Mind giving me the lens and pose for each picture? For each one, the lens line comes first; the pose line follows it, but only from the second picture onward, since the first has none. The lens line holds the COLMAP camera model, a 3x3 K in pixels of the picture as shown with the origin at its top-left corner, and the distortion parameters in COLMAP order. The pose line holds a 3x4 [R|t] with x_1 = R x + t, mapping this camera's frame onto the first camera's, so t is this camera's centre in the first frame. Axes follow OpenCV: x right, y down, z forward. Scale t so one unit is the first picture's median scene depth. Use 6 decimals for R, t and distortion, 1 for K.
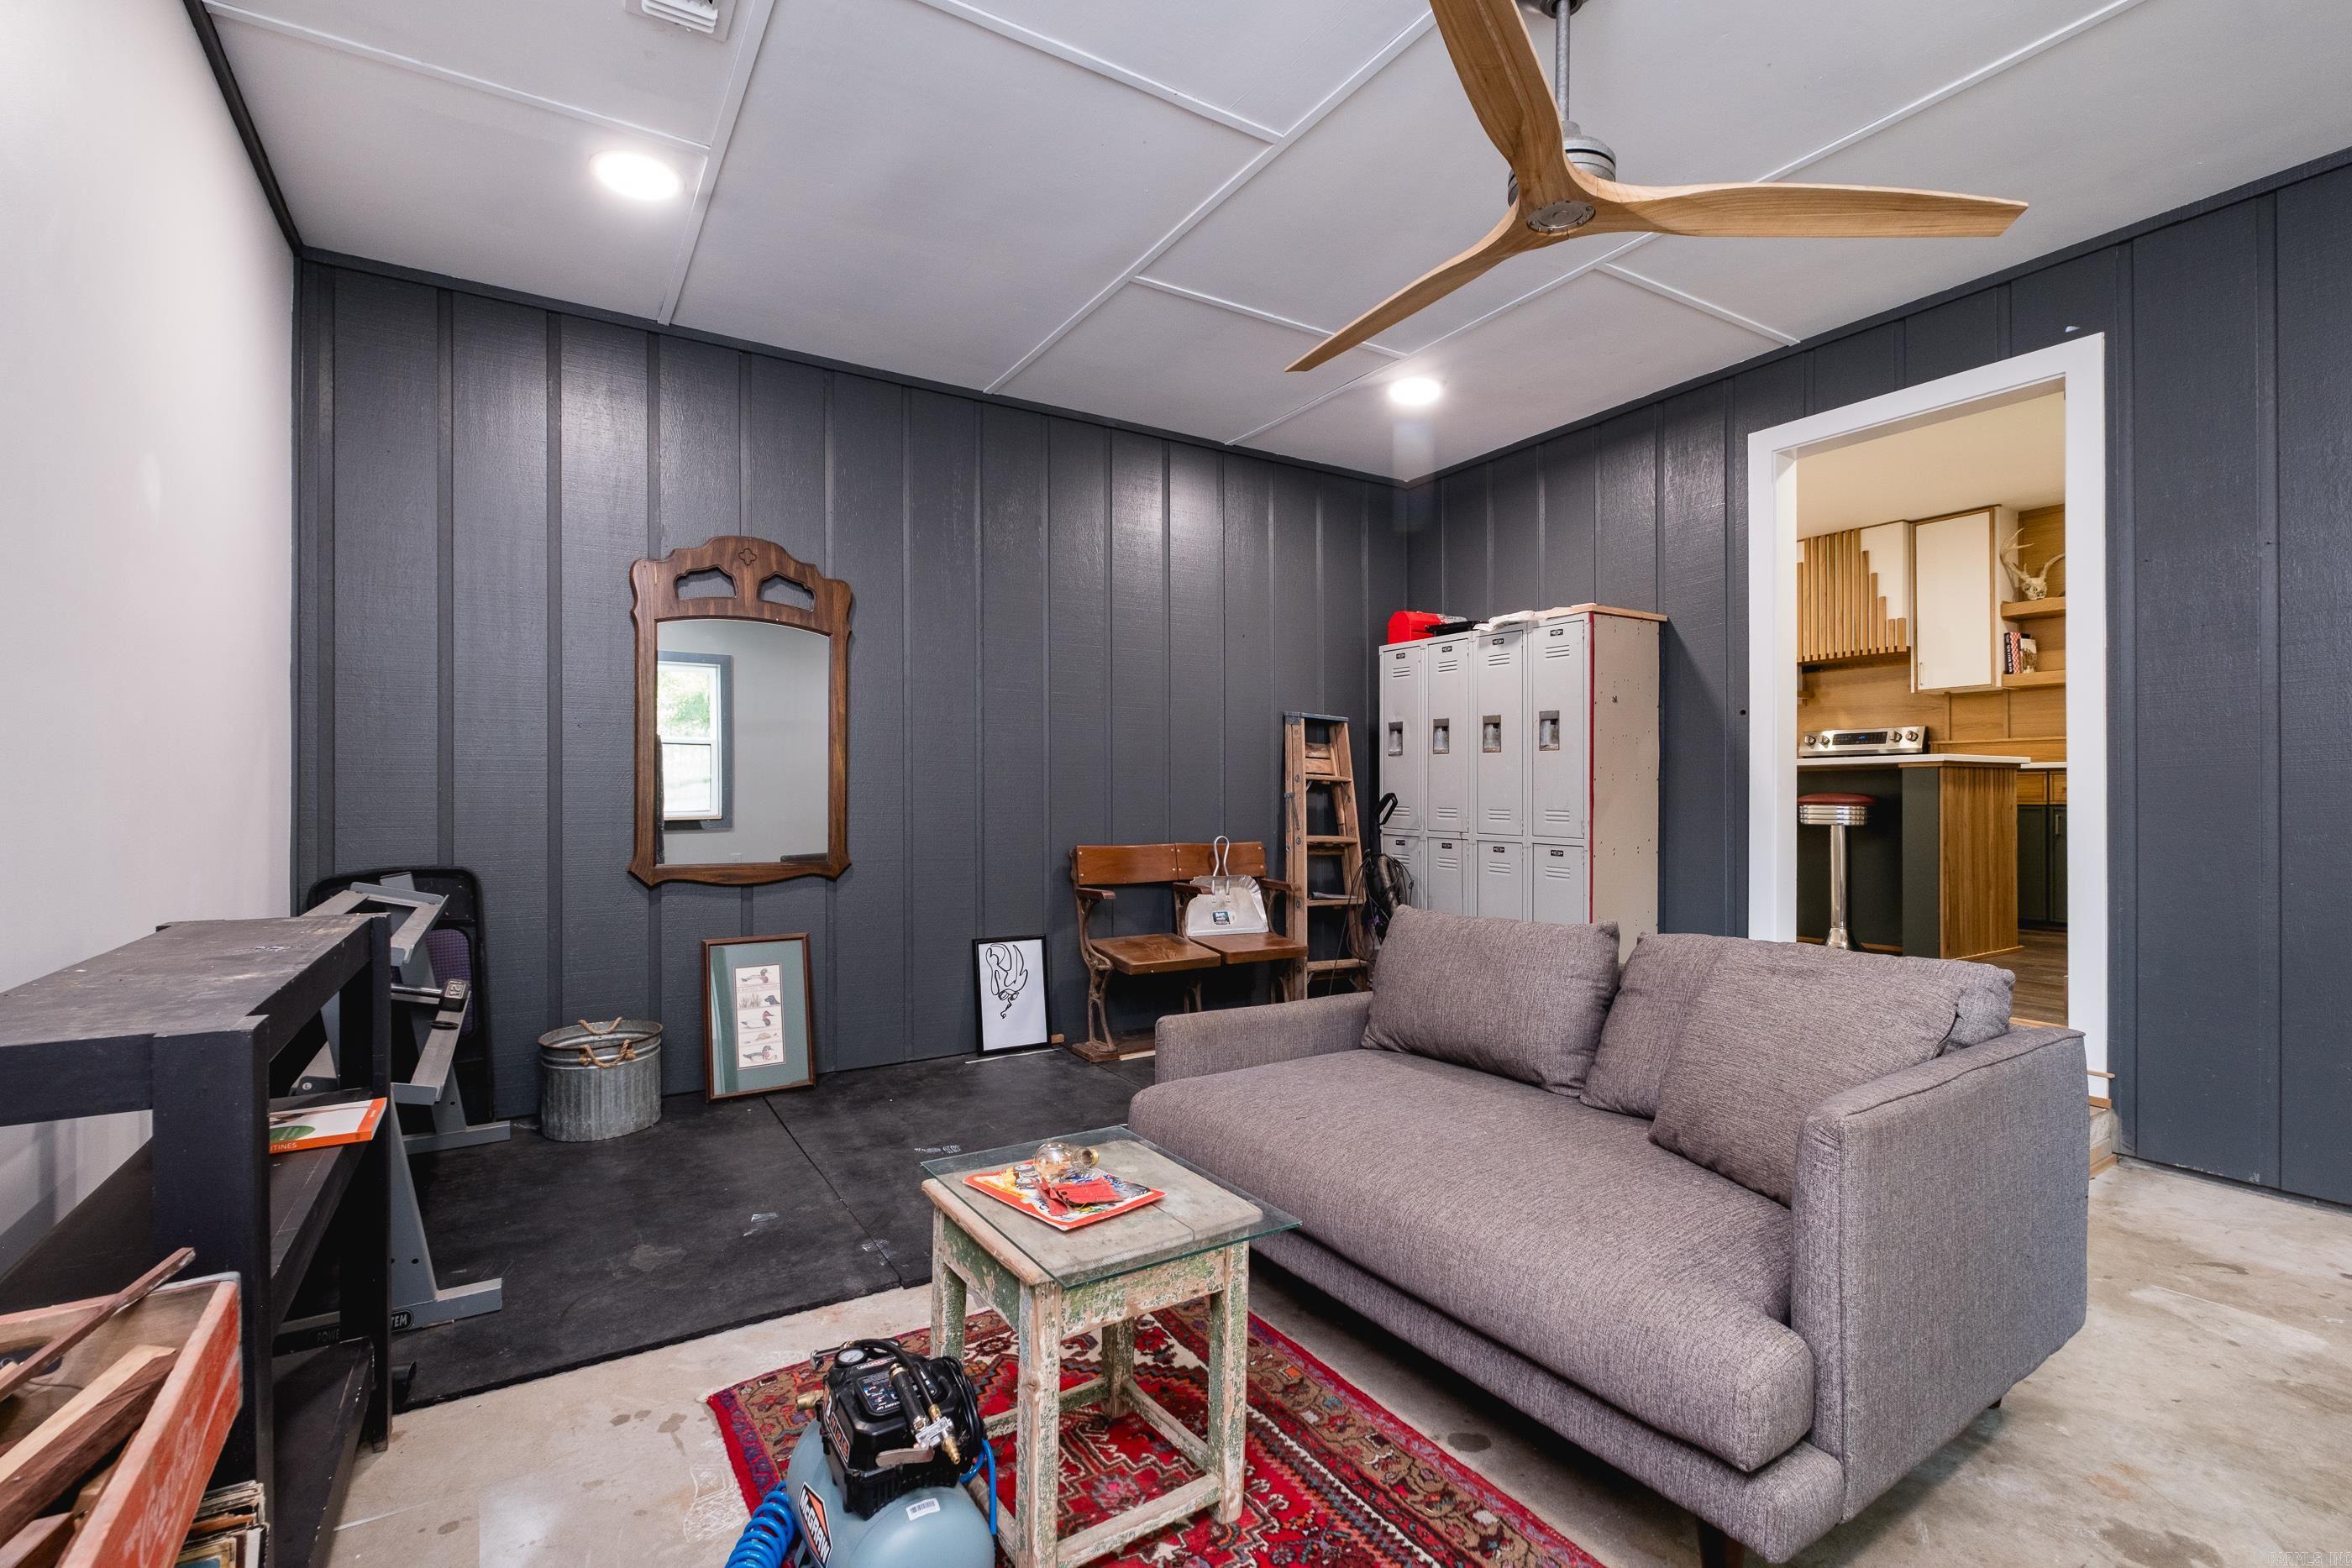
lens RADIAL K [[1035.2, 0, 1256.7], [0, 1035.2, 799.1], [0, 0, 1]] dist [0.017483, -0.010487]
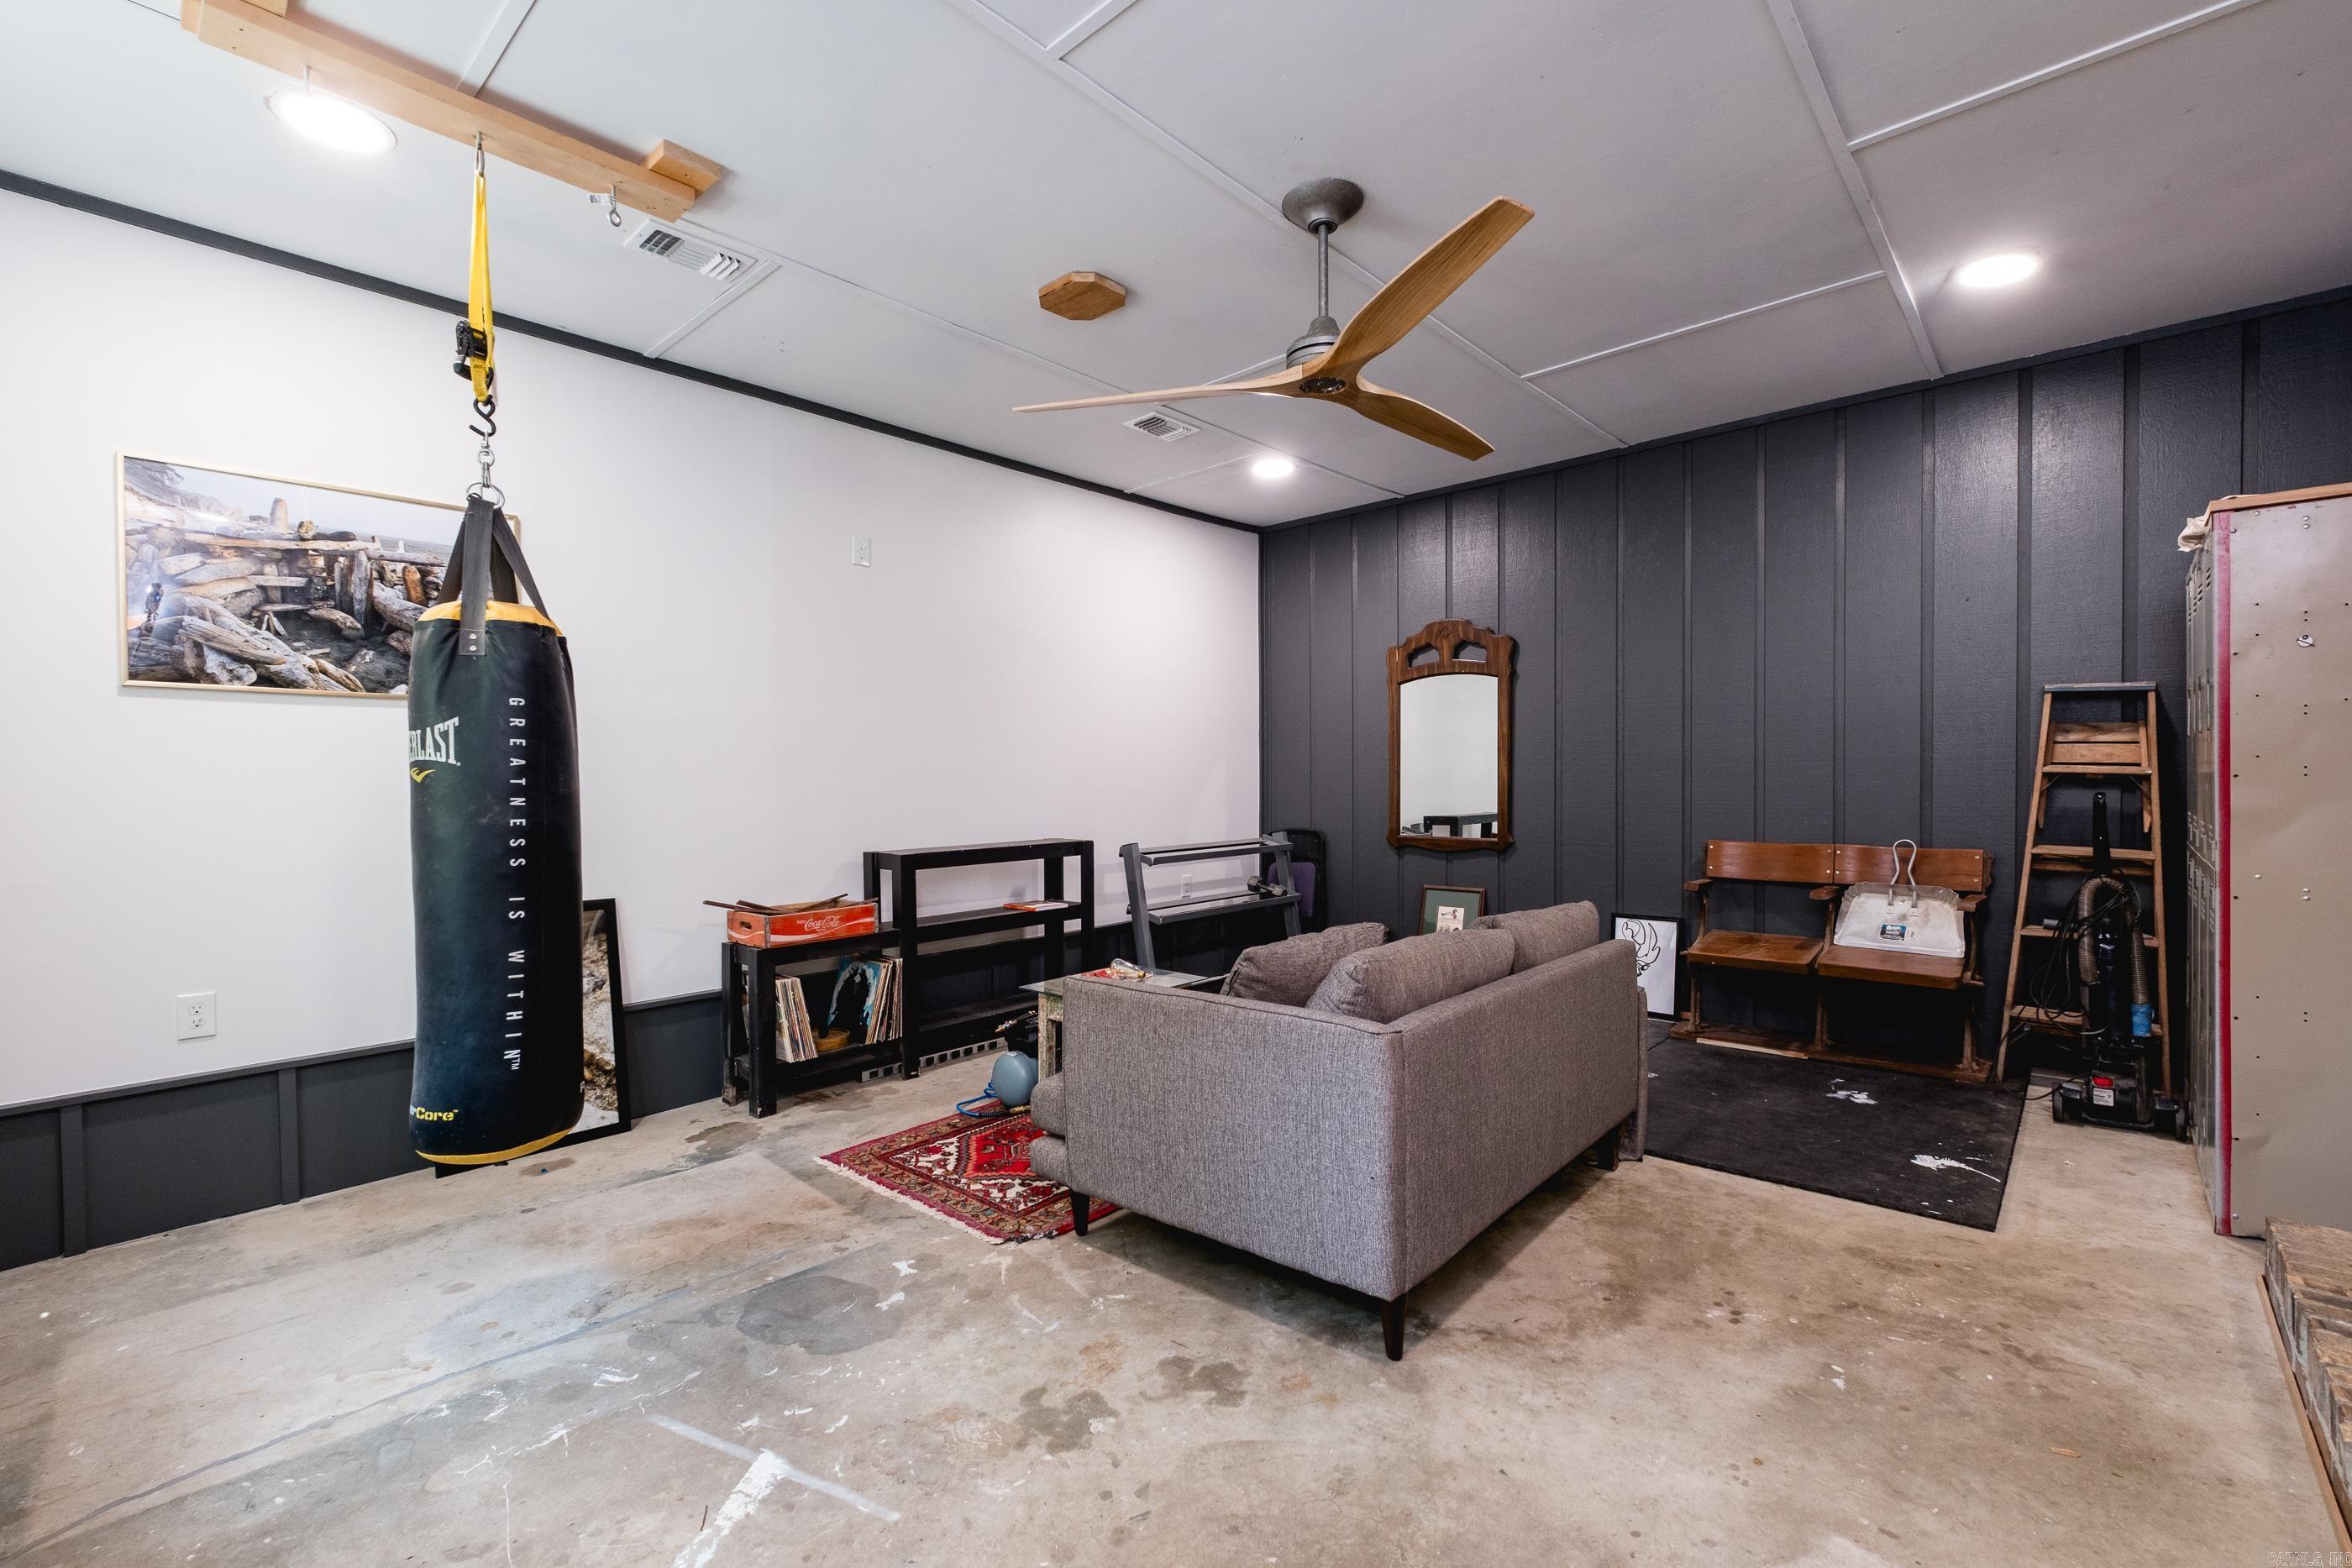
lens RADIAL K [[1014.2, 0, 1176.0], [0, 1014.2, 784.0], [0, 0, 1]] dist [0.000918, -0.000676]
pose [[0.259527, -0.003111, -0.965731, 0.786977], [-0.001287, 0.999993, -0.003567, -0.008351], [0.965735, 0.002168, 0.259521, 0.233868]]
